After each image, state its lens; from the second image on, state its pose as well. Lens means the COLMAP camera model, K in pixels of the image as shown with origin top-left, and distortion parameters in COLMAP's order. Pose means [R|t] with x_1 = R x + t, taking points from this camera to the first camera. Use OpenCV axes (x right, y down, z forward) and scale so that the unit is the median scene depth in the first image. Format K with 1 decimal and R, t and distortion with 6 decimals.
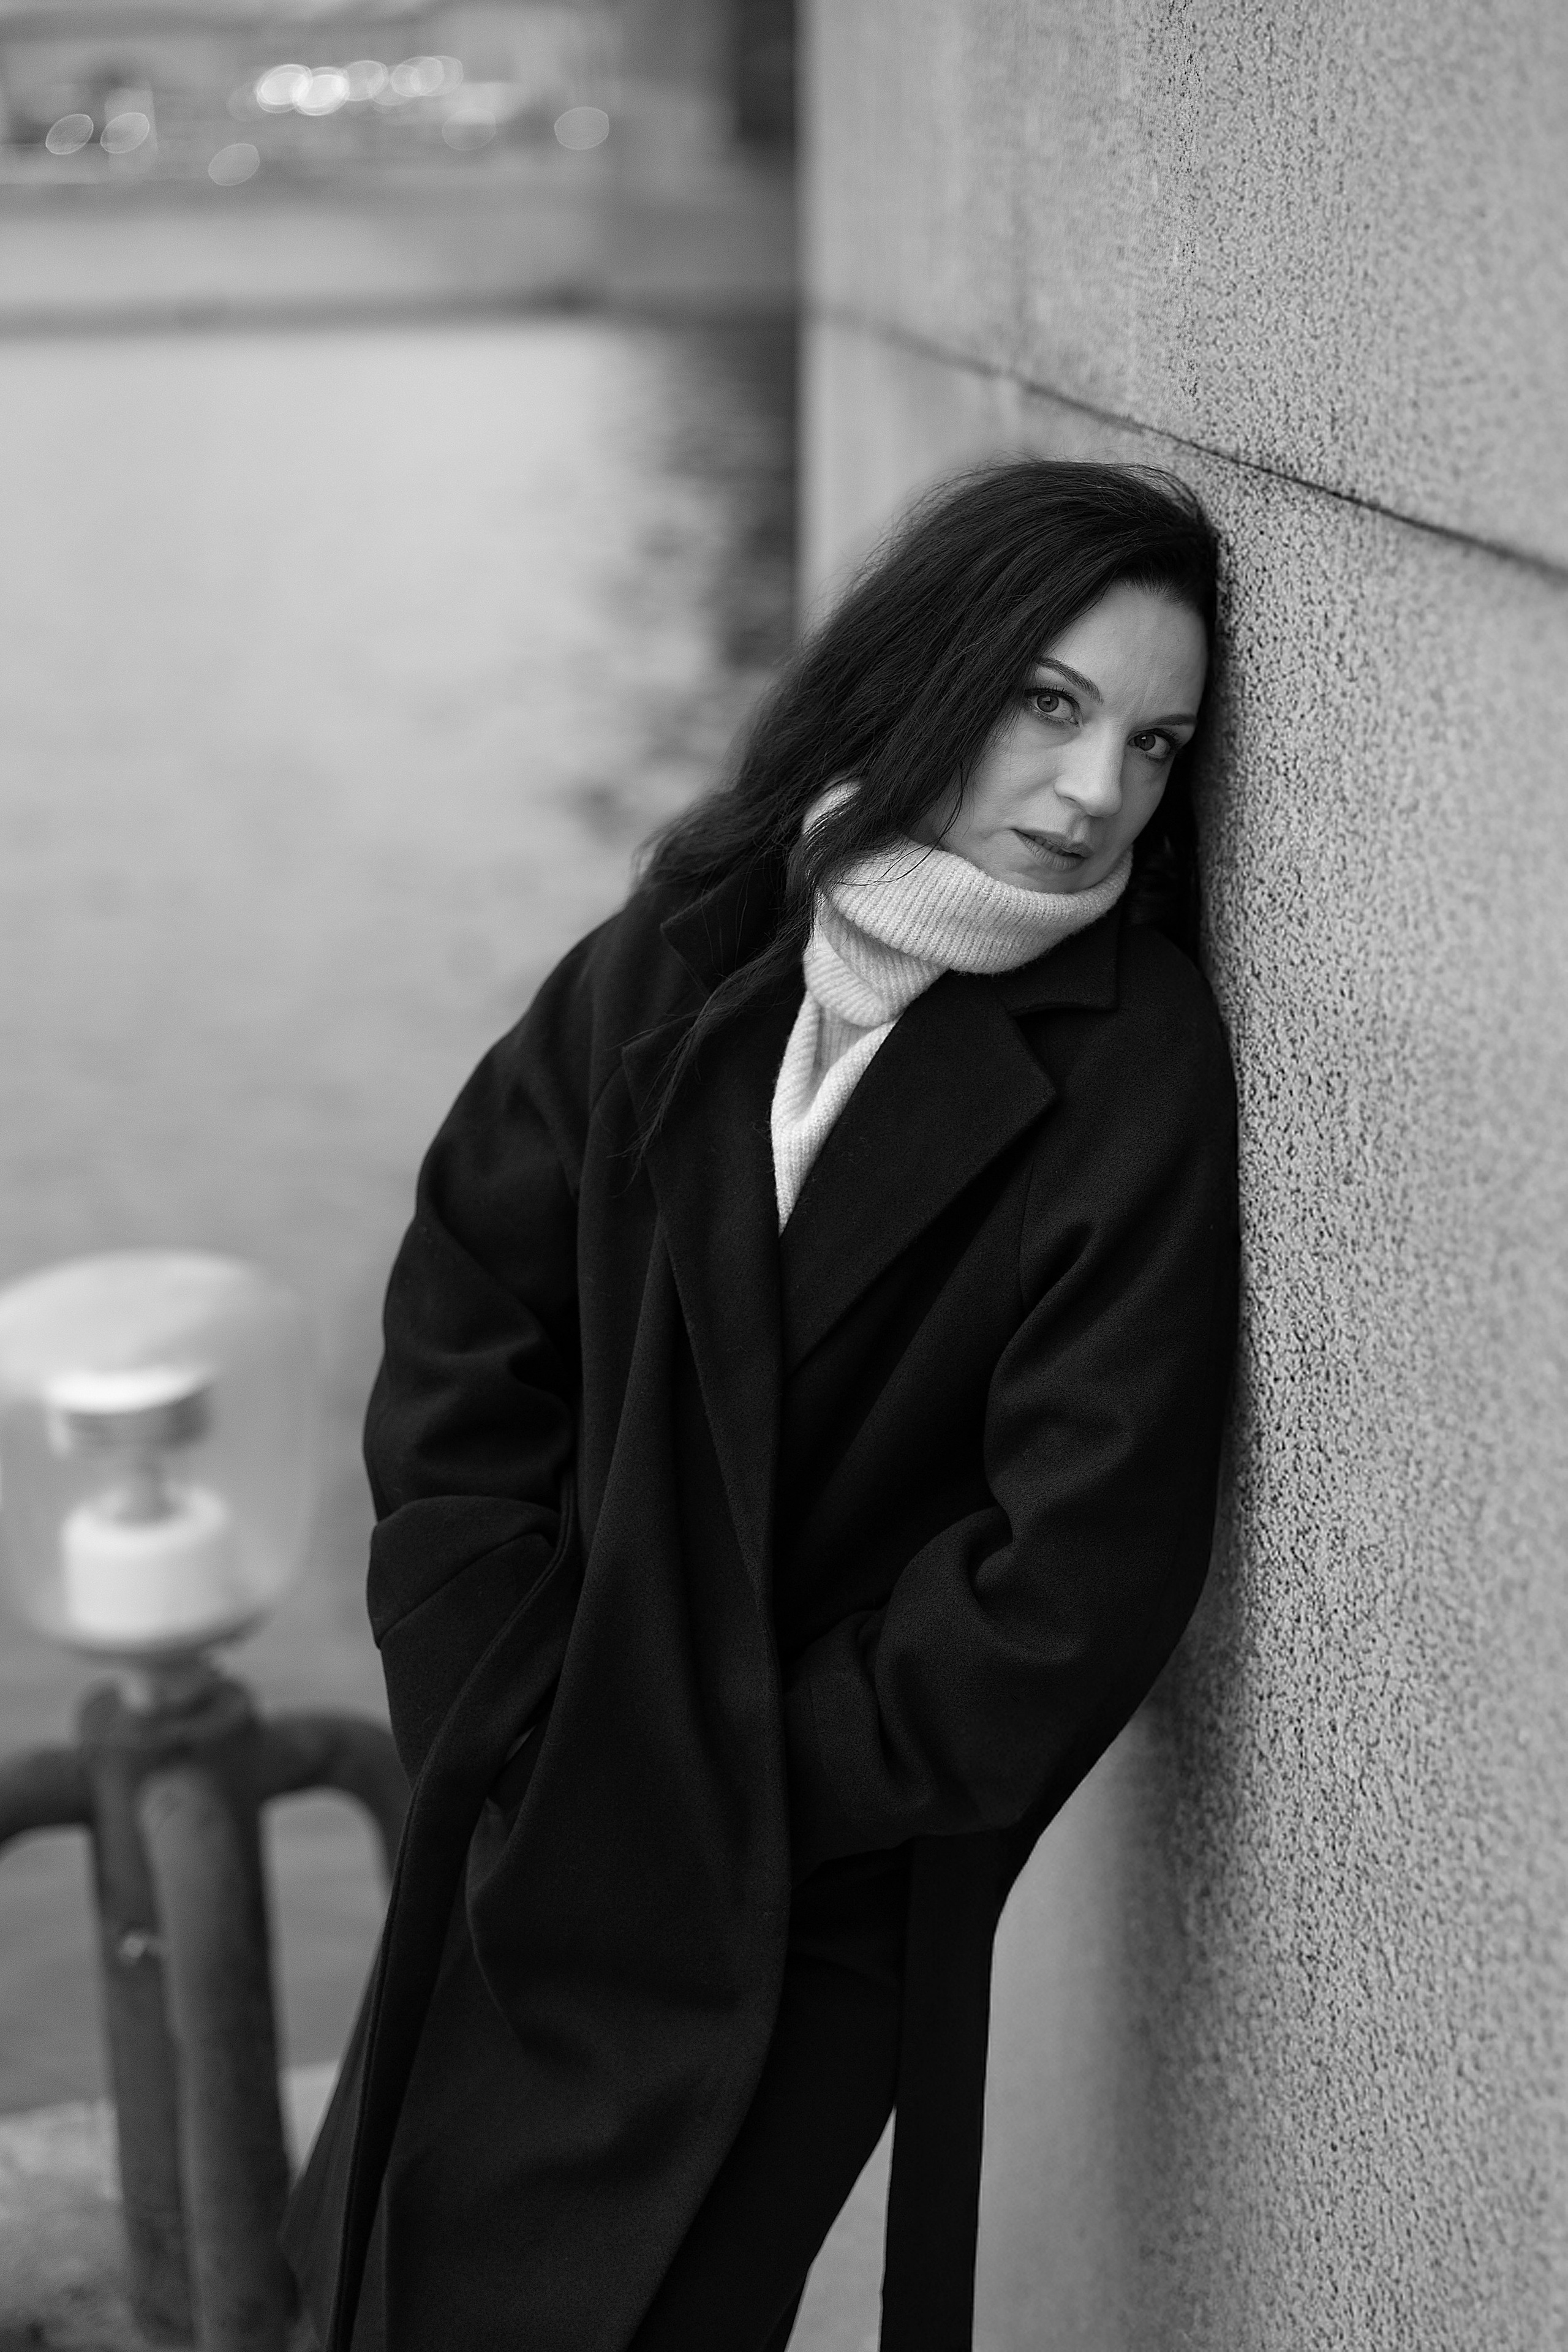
lens RADIAL K [[3495.6, 0, 784.0], [0, 3495.6, 1176.0], [0, 0, 1]] dist [-0.005440, 0.028294]
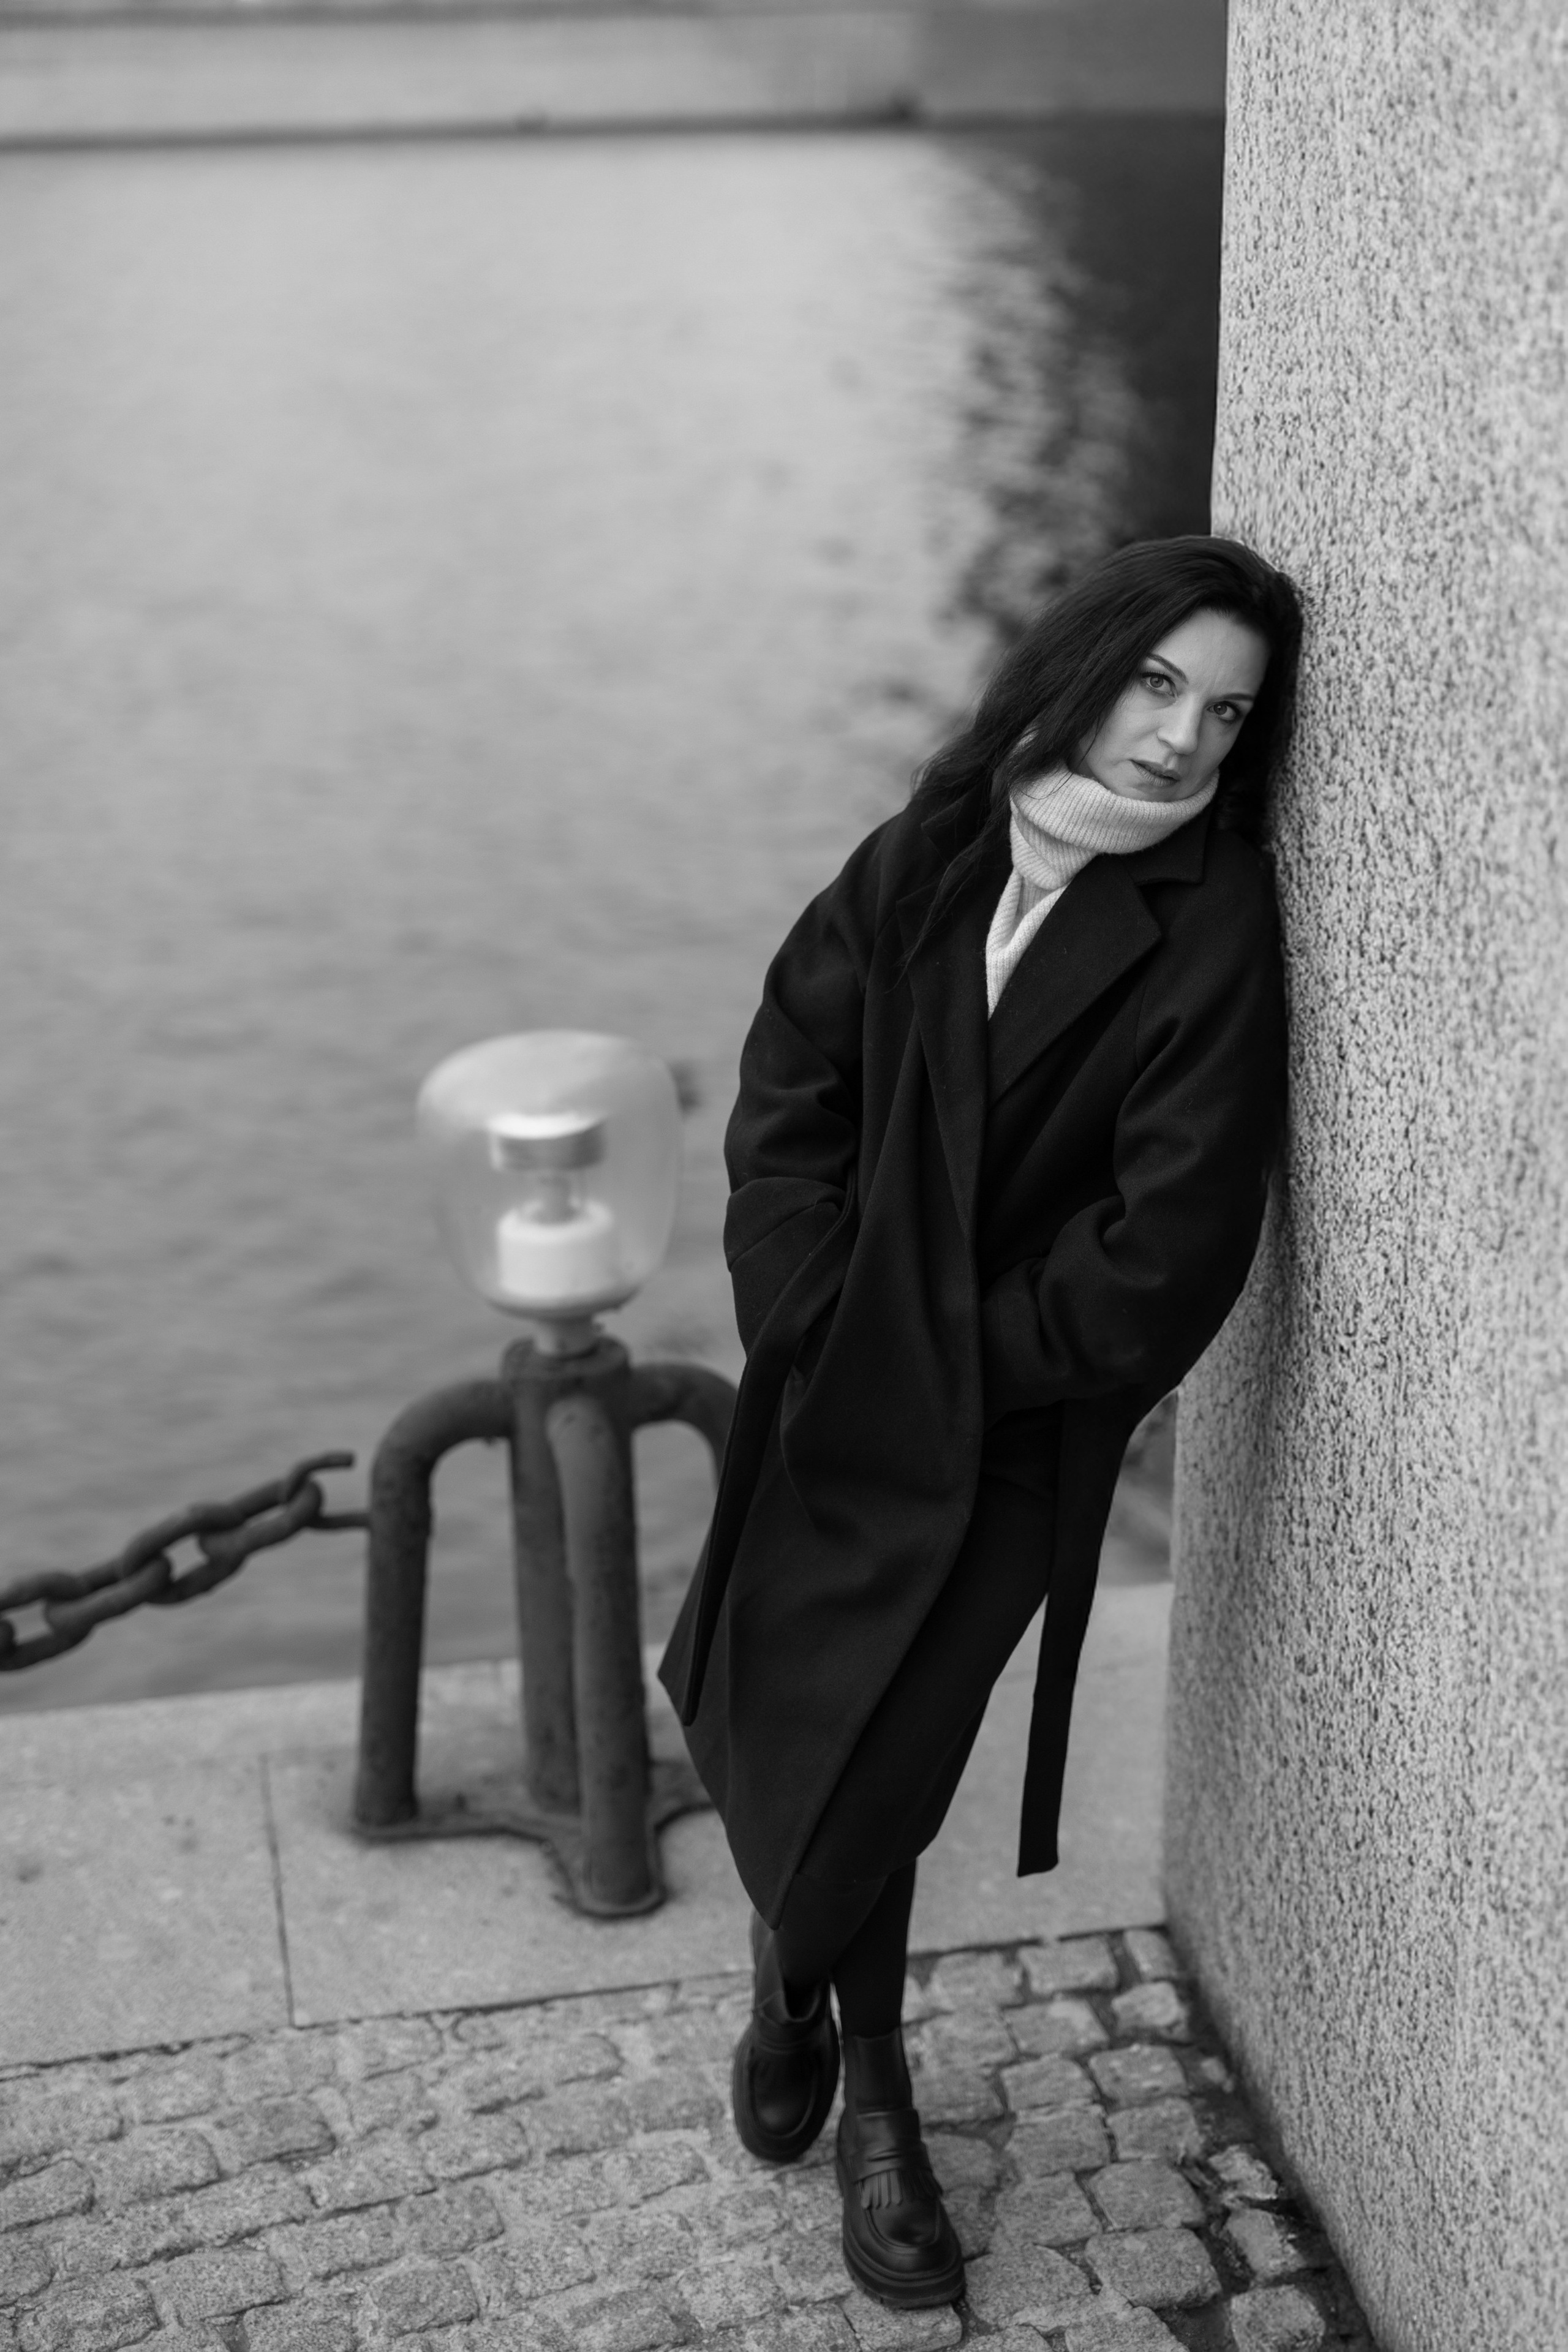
lens RADIAL K [[3495.9, 0, 812.2], [0, 3495.9, 1170.4], [0, 0, 1]] dist [0.004531, 0.000130]
pose [[0.996384, 0.030904, -0.079138, 0.046031], [-0.026842, 0.998292, 0.051891, 0.004679], [0.080607, -0.049580, 0.995512, -0.586406]]
